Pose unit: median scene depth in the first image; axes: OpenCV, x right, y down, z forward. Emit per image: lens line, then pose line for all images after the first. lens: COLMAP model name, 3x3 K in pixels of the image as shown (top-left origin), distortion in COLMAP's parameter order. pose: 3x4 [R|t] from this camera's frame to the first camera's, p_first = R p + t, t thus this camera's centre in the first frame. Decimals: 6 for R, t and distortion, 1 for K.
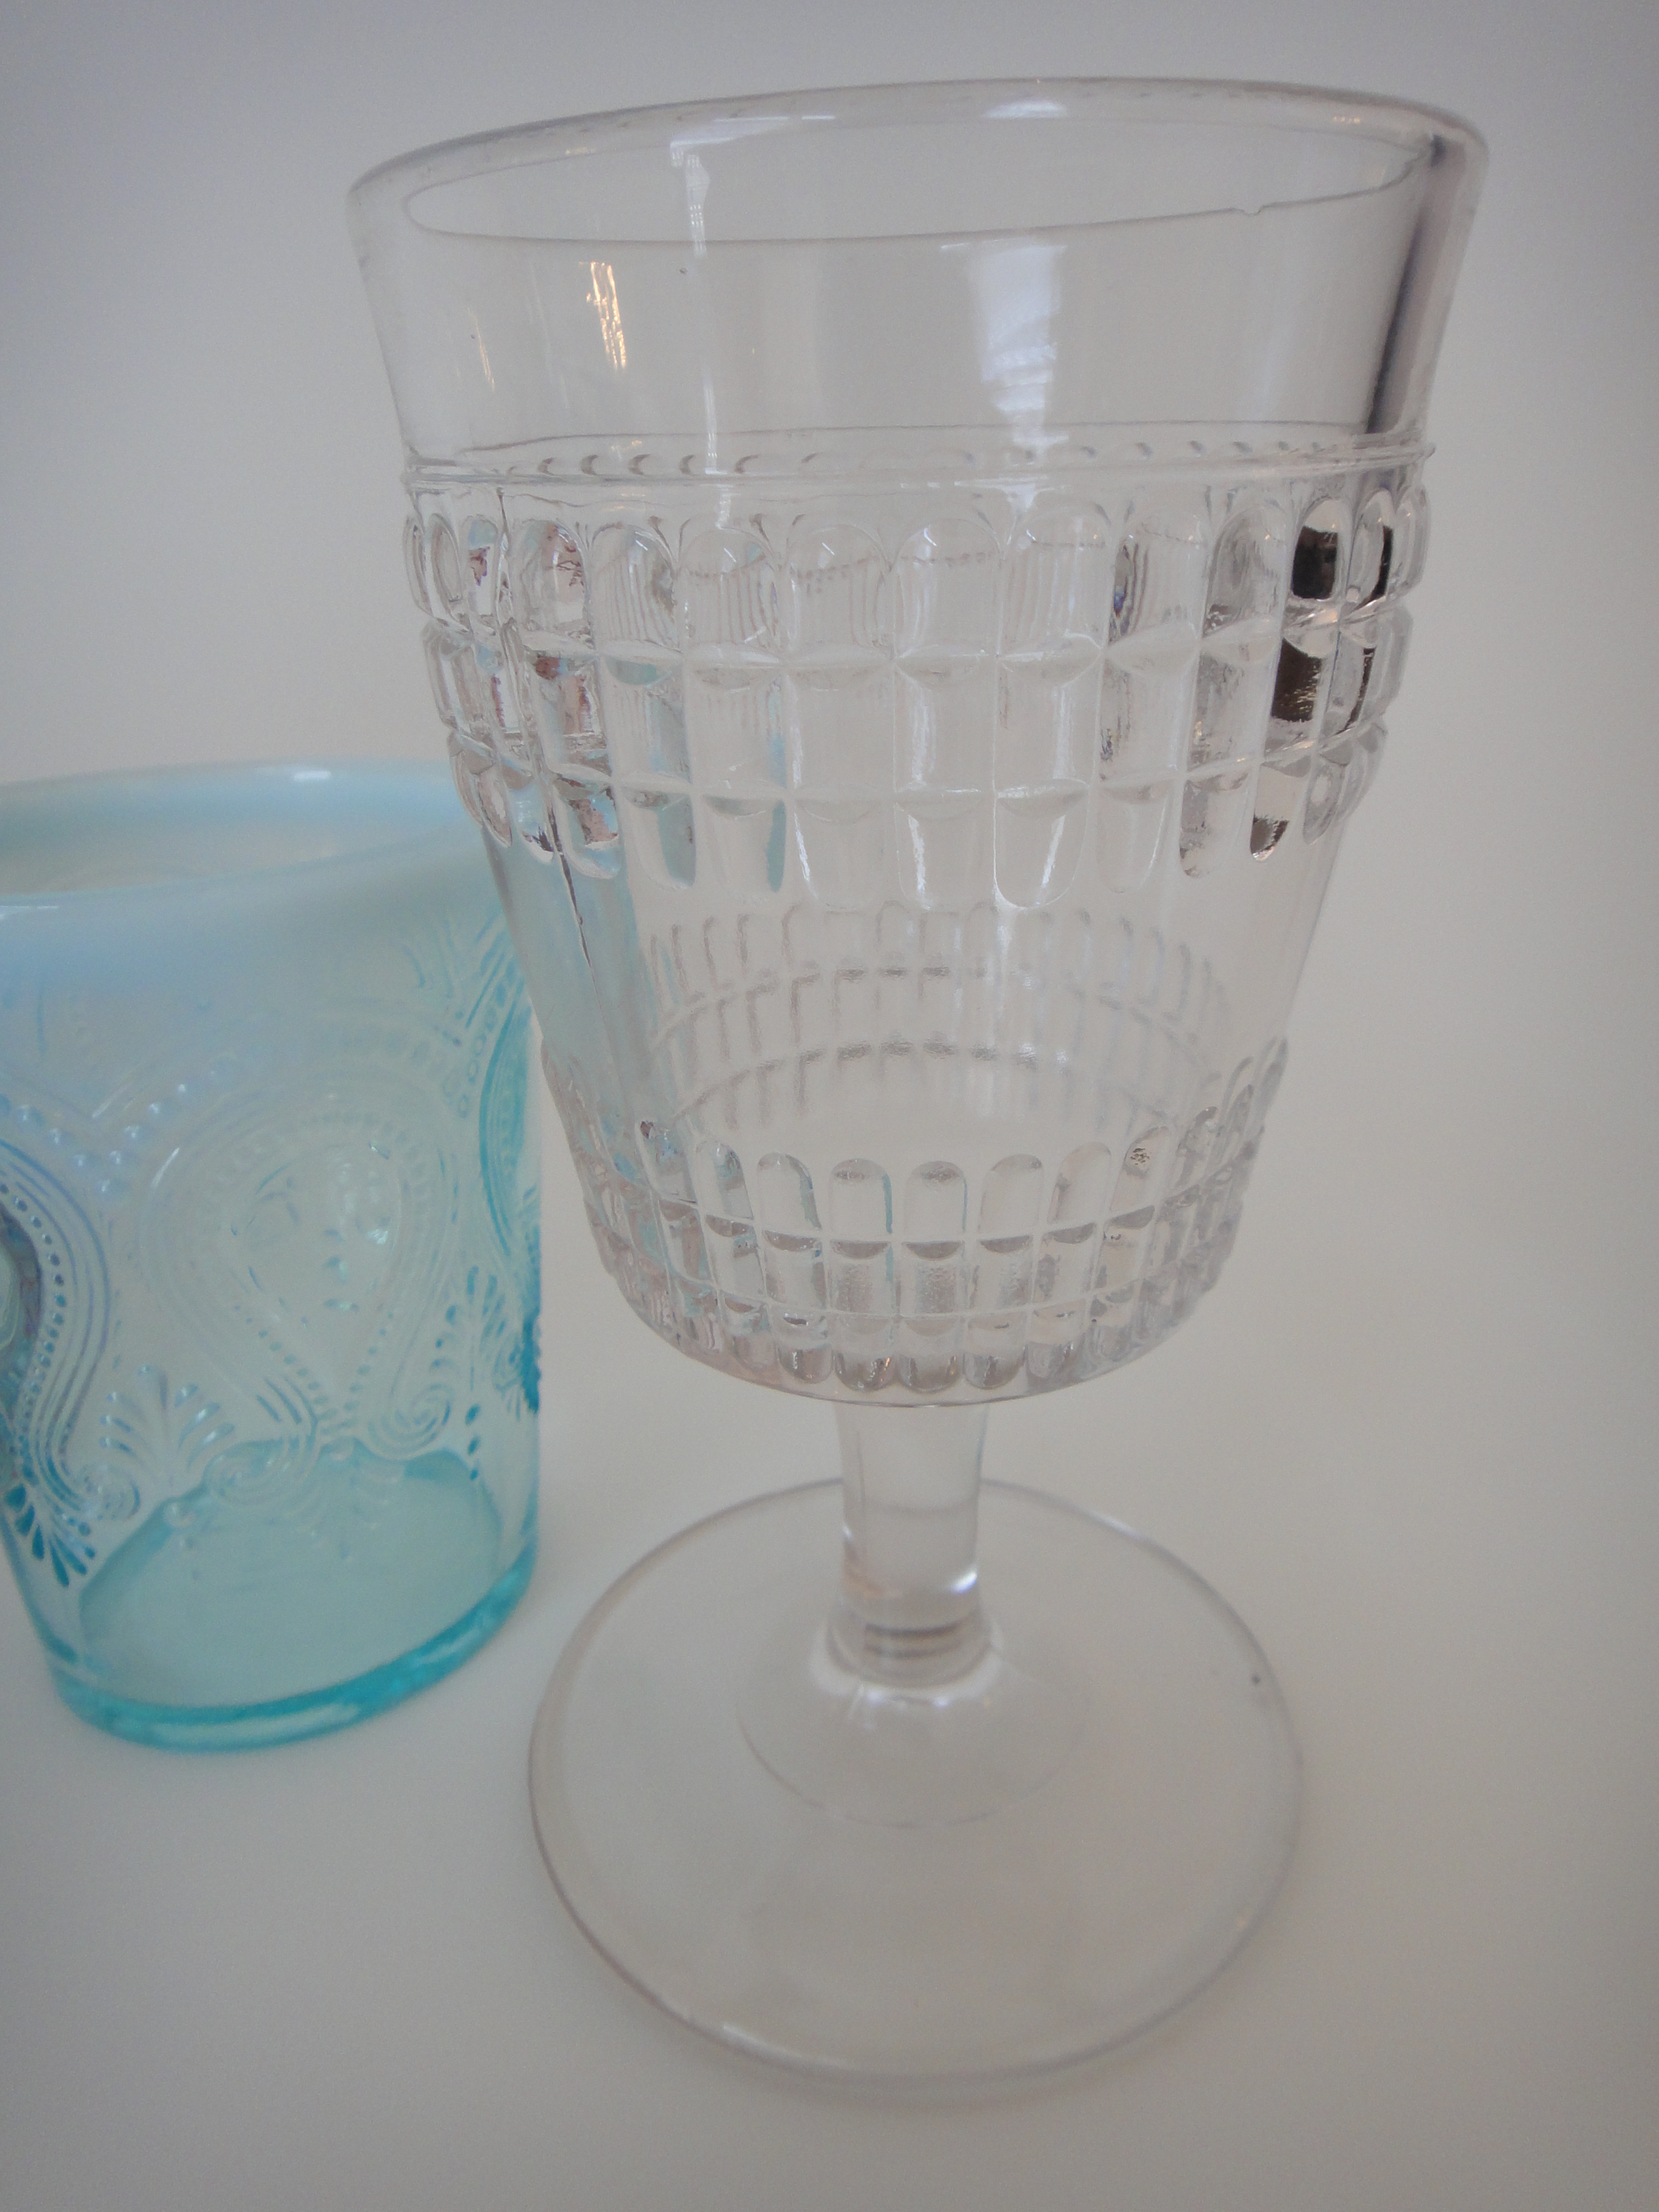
lens RADIAL K [[1531.3, 0, 829.5], [0, 1531.3, 1106.0], [0, 0, 1]] dist [-0.024593, -0.000258]
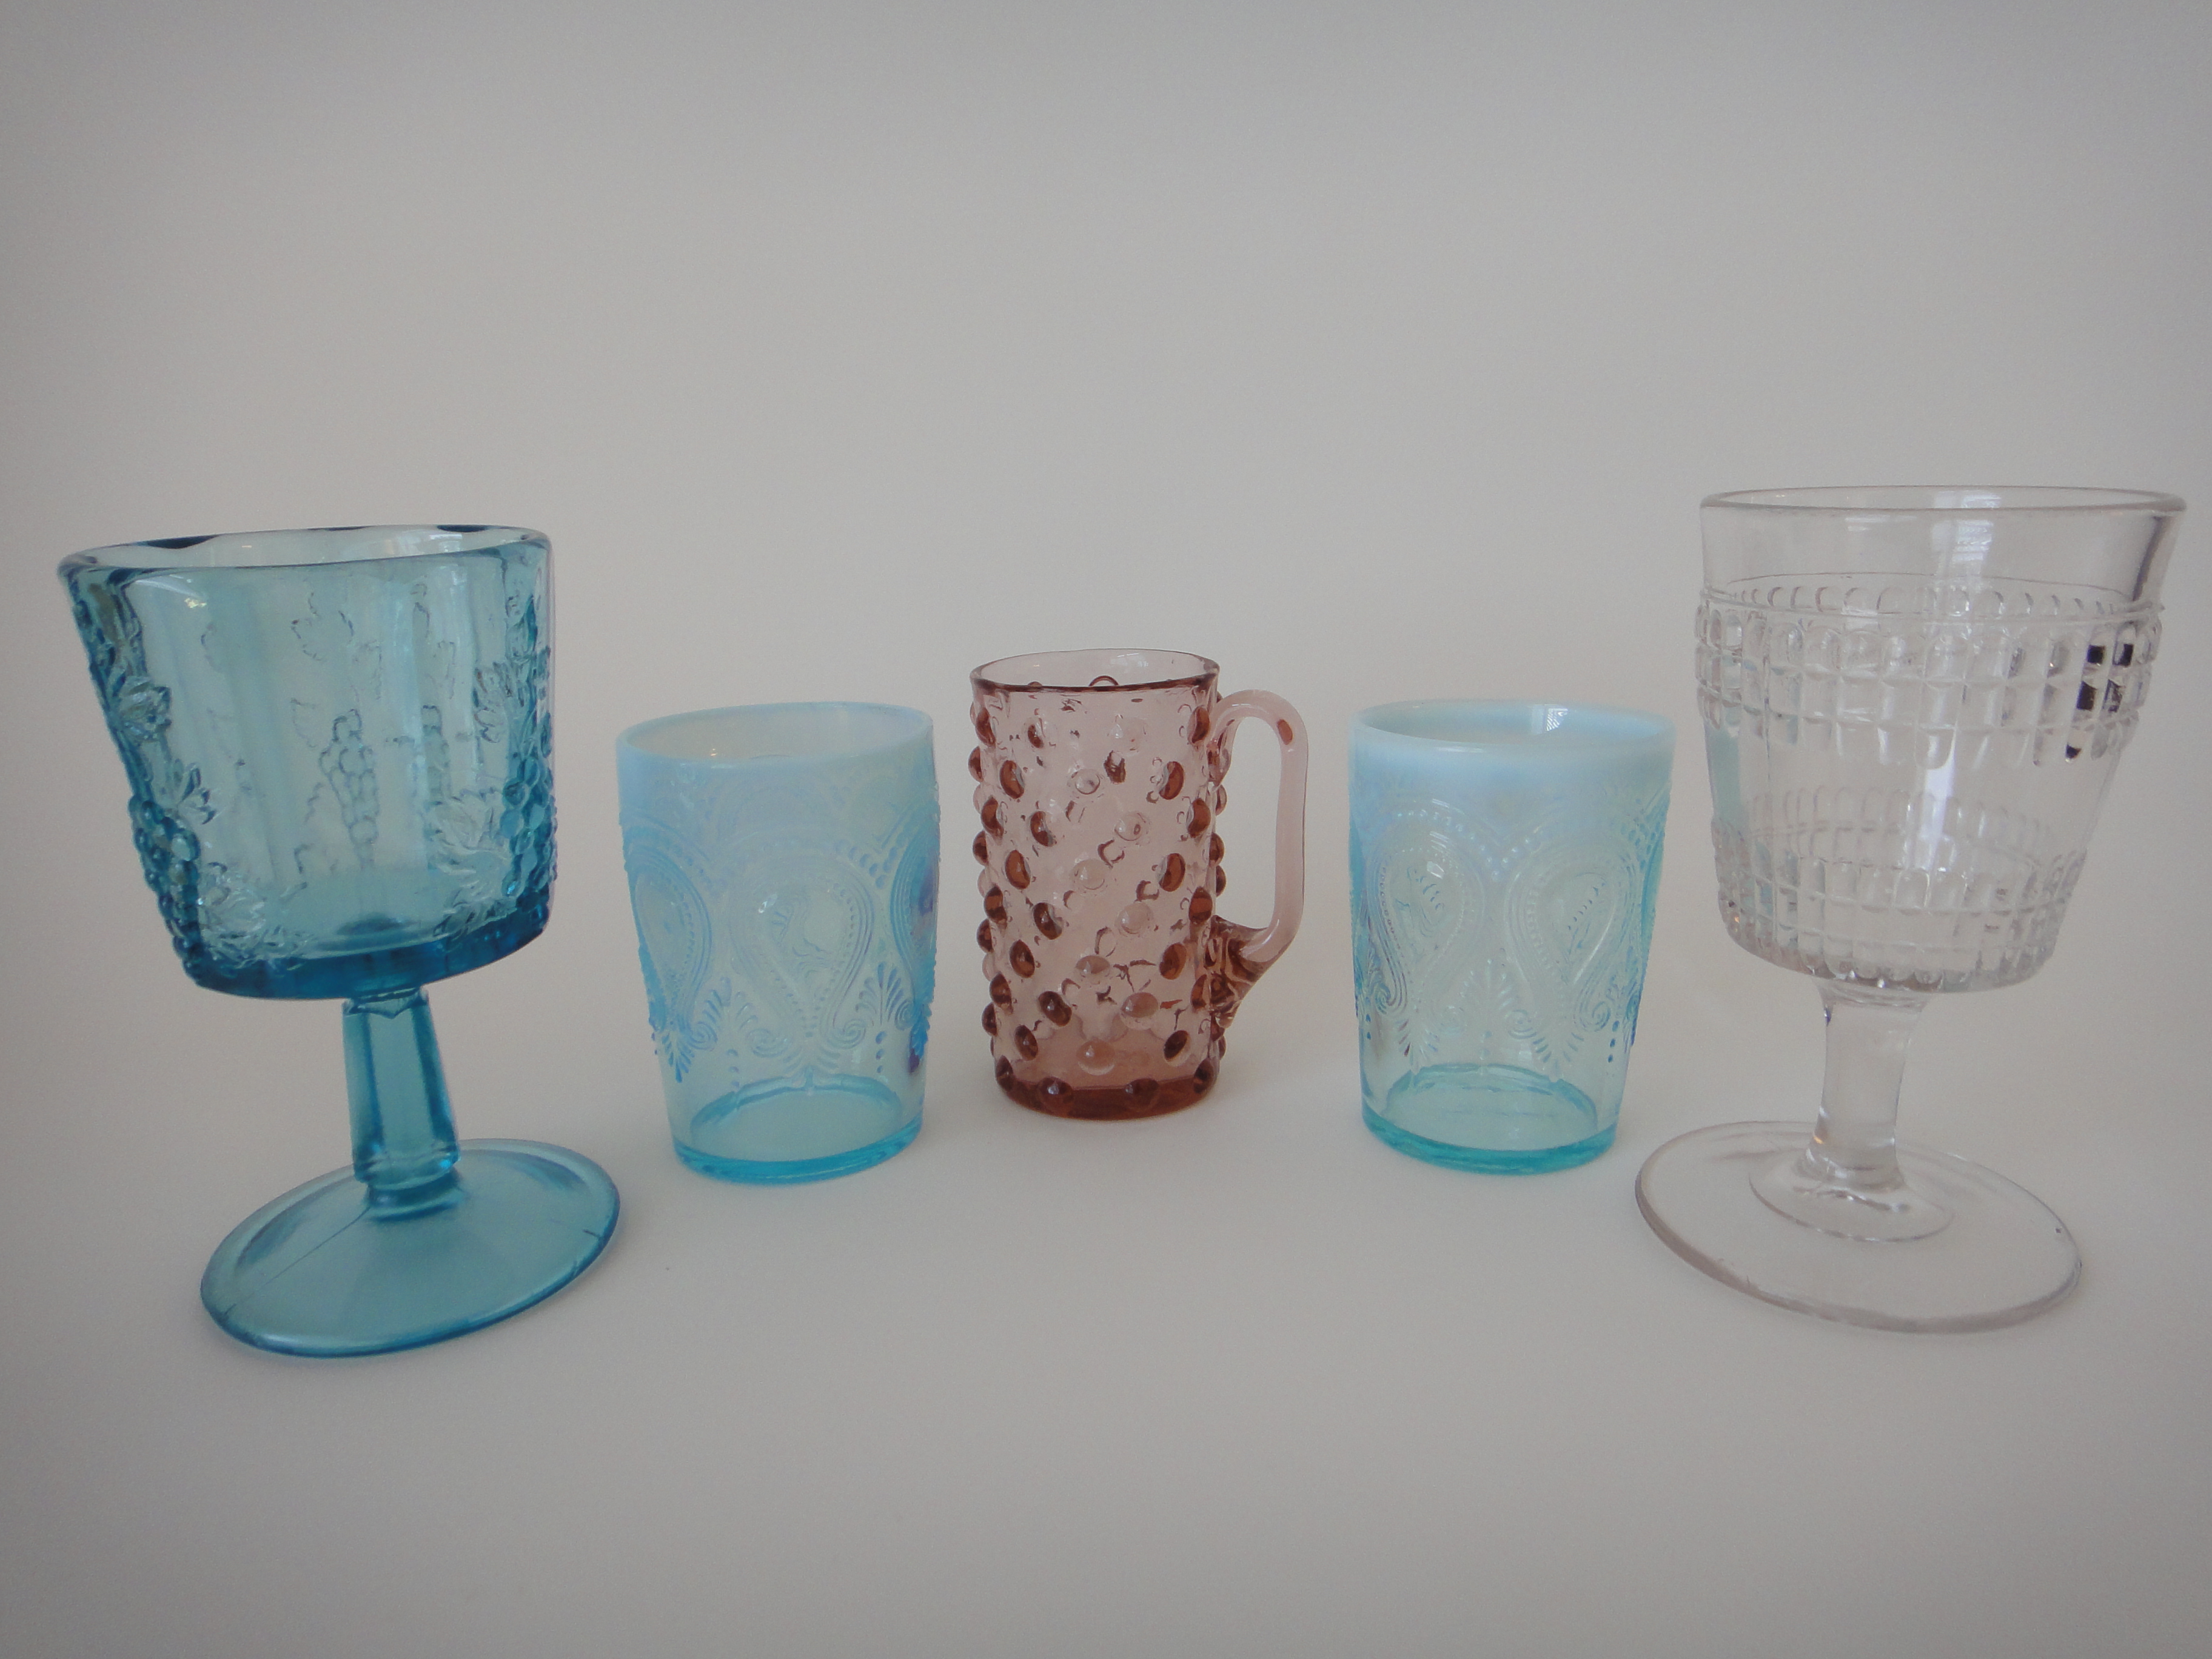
lens RADIAL K [[1531.3, 0, 1106.0], [0, 1531.3, 829.5], [0, 0, 1]] dist [-0.024593, -0.000258]
pose [[0.934649, 0.094561, -0.342768, -0.344581], [-0.144681, 0.981718, -0.123681, 0.495398], [0.324806, 0.165190, 0.931243, -1.868070]]
